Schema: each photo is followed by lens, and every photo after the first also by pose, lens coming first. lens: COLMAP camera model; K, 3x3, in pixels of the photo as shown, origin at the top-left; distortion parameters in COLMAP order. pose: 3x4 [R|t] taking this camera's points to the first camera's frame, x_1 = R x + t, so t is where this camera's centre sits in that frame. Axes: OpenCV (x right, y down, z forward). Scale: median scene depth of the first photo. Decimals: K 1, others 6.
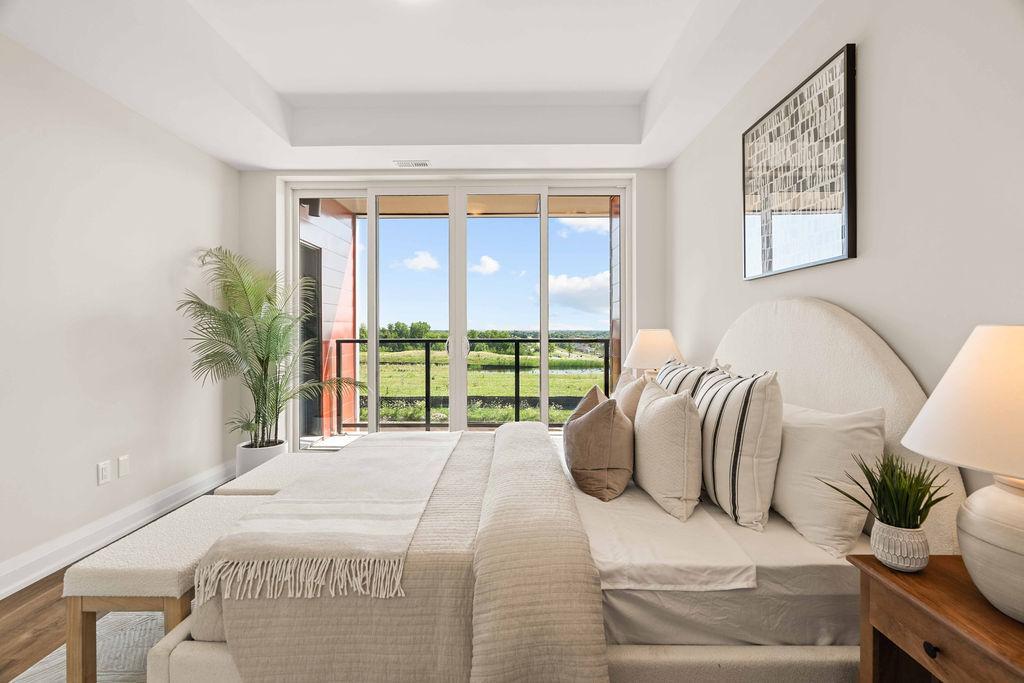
lens RADIAL K [[461.3, 0, 510.2], [0, 461.3, 333.8], [0, 0, 1]] dist [-0.010067, 0.004938]
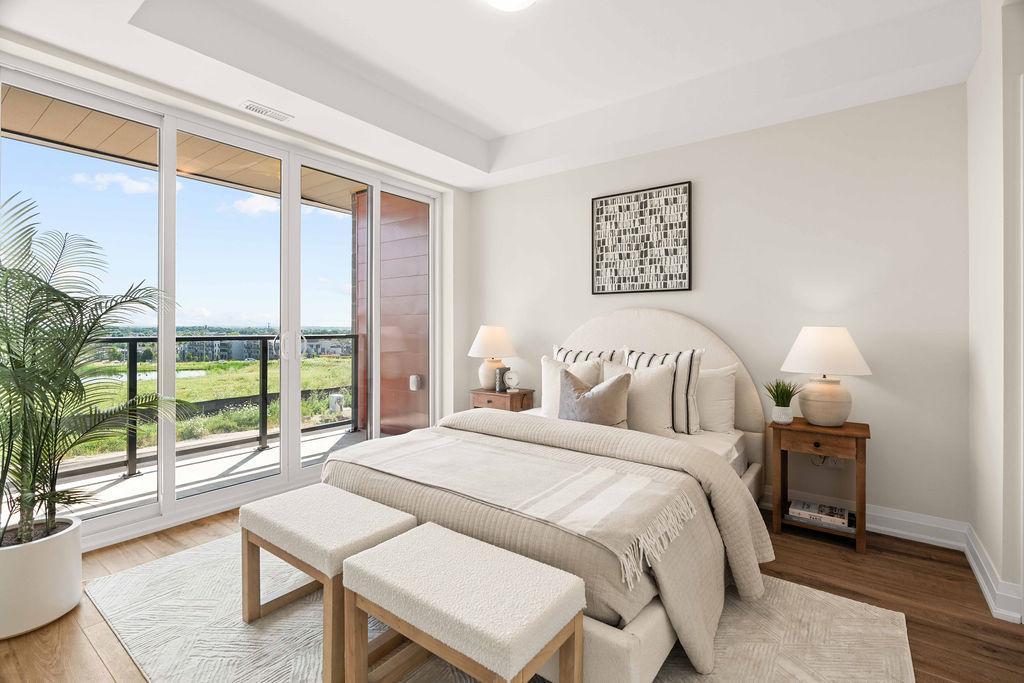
lens RADIAL K [[461.3, 0, 517.9], [0, 461.3, 326.9], [0, 0, 1]] dist [-0.010067, 0.004938]
pose [[0.595322, 0.003134, 0.803481, -0.650714], [0.001923, 0.999984, -0.005326, -0.001472], [-0.803485, 0.004715, 0.595307, 0.219894]]
